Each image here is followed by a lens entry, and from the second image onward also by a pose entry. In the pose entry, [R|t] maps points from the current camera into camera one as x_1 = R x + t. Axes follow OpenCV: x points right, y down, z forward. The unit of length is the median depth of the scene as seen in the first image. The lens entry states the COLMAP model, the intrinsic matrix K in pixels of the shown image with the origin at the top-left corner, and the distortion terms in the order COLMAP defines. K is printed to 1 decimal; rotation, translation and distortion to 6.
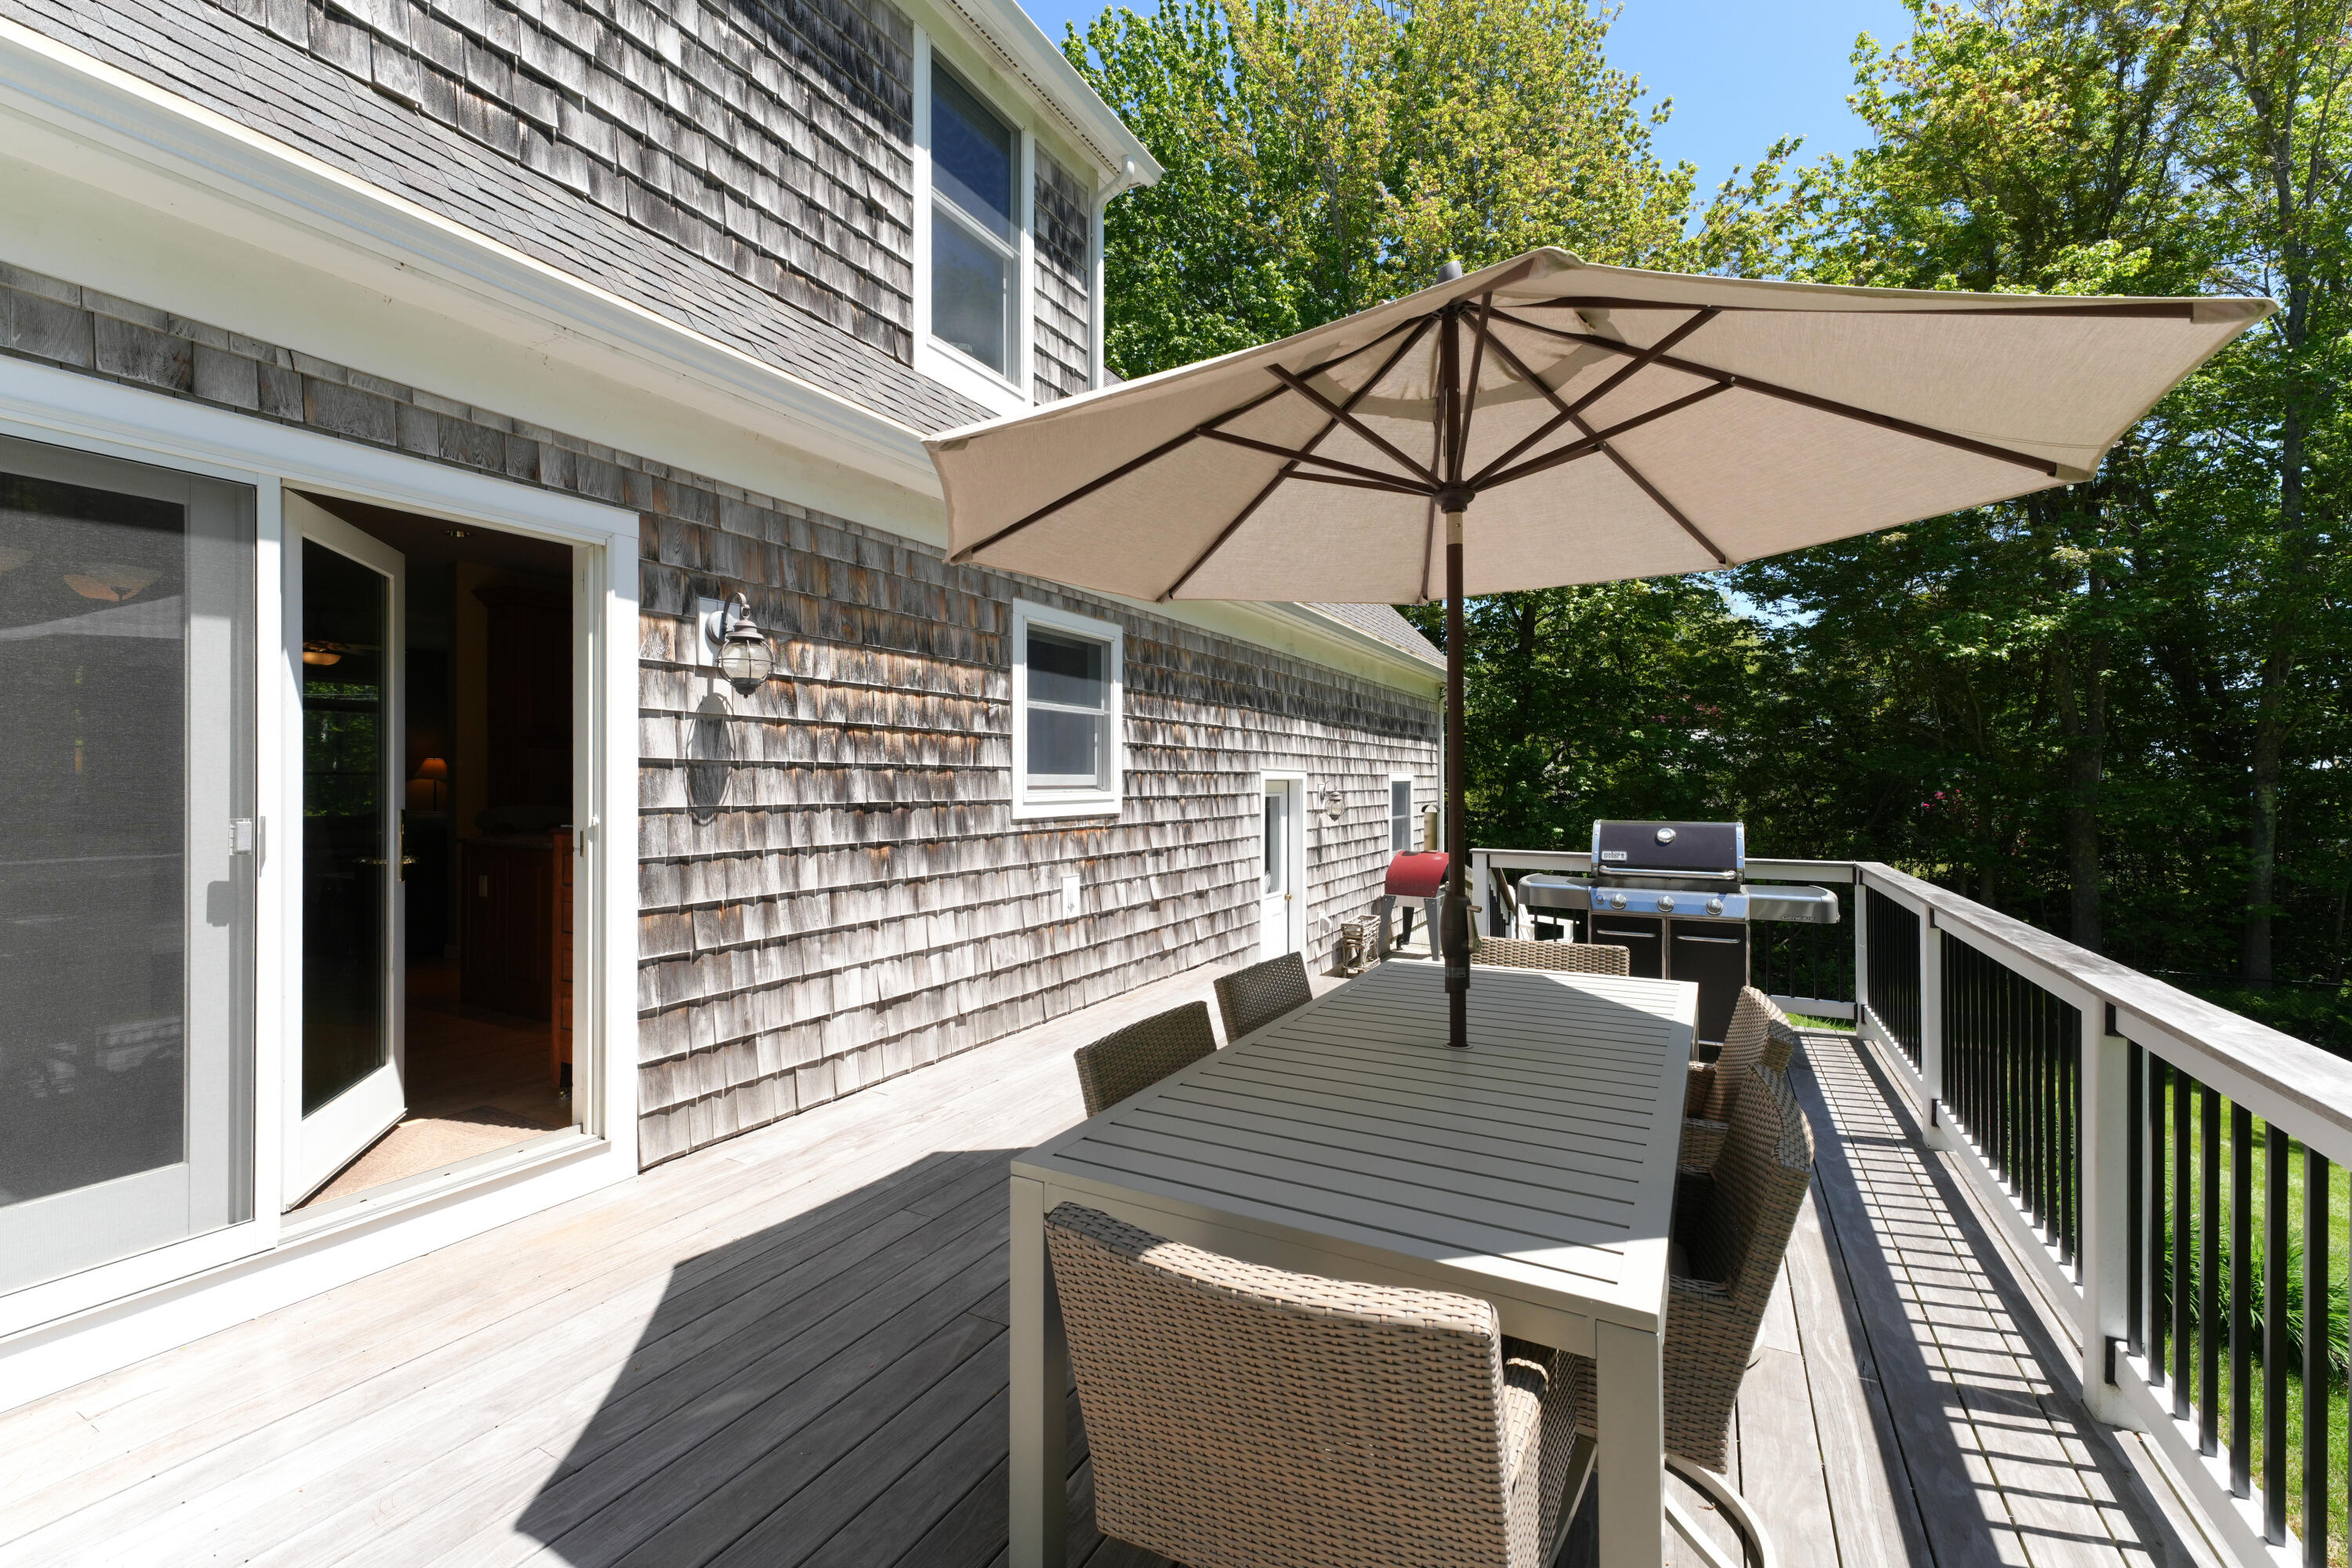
lens RADIAL K [[957.7, 0, 1169.7], [0, 957.7, 785.3], [0, 0, 1]] dist [0.005459, 0.000704]
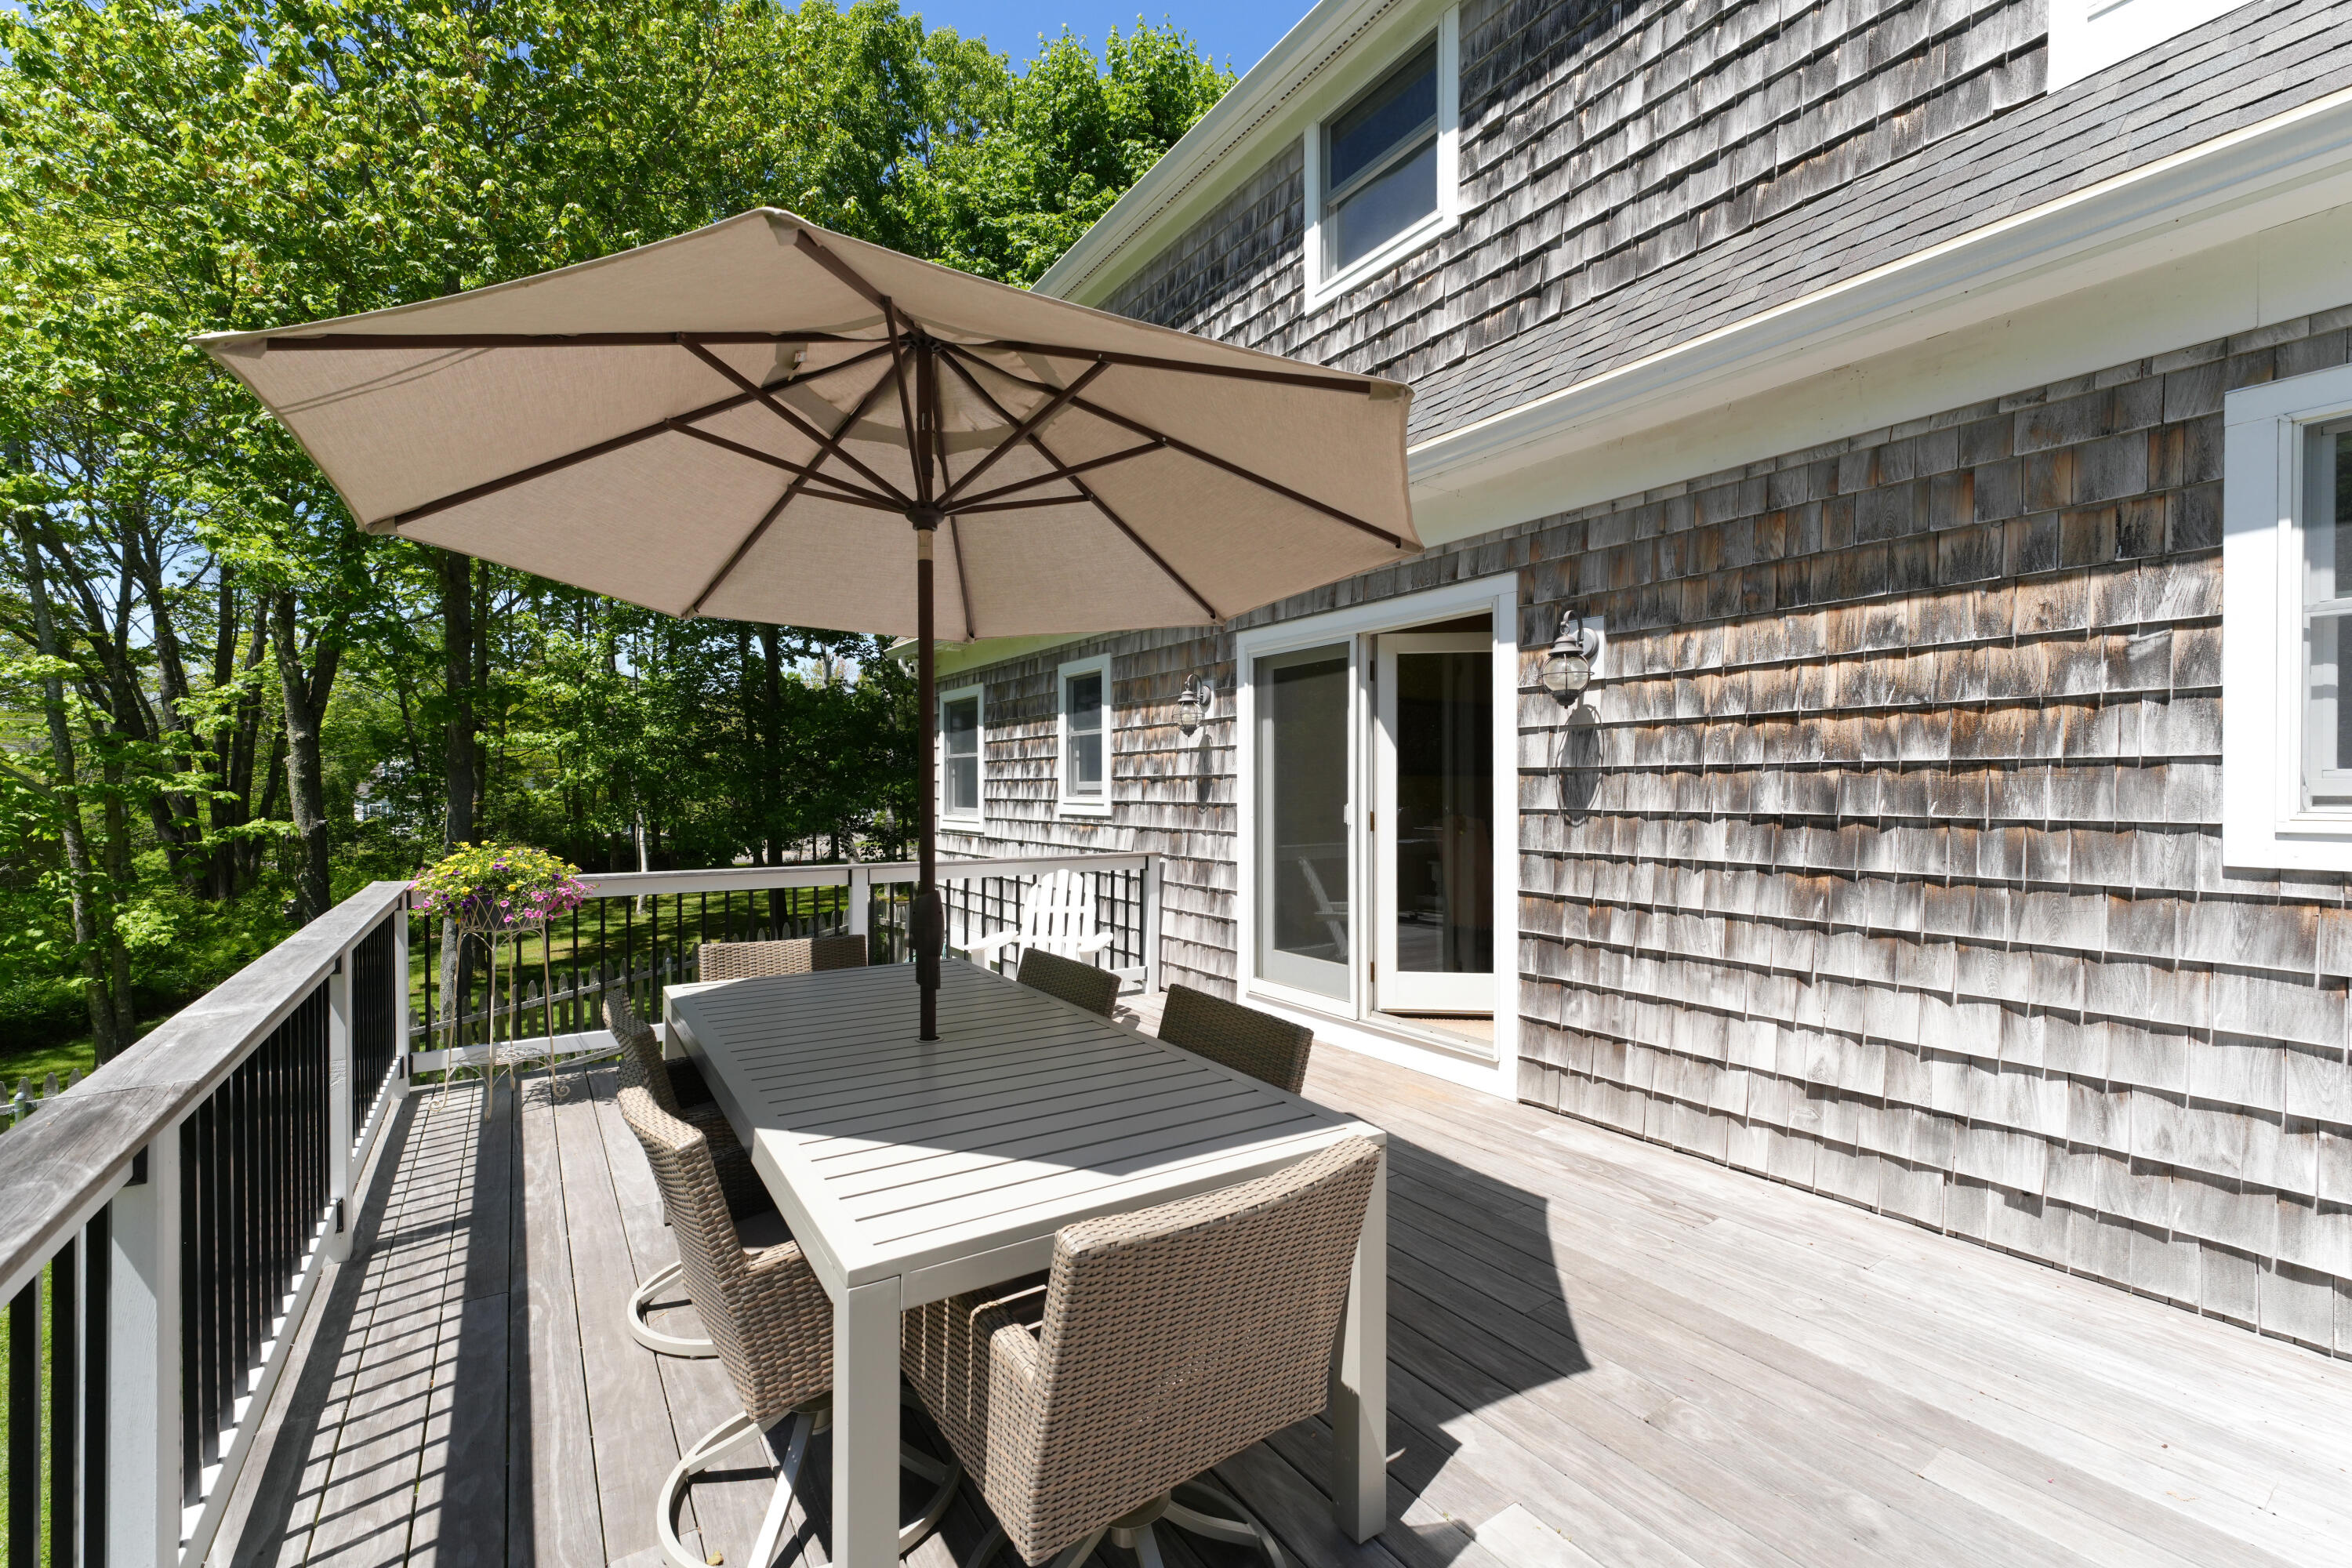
lens RADIAL K [[957.7, 0, 1162.6], [0, 957.7, 786.6], [0, 0, 1]] dist [0.005459, 0.000704]
pose [[-0.451743, 0.005452, -0.892132, 0.637079], [0.003056, 0.999985, 0.004564, -0.009542], [0.892143, -0.000665, -0.451753, 0.960973]]
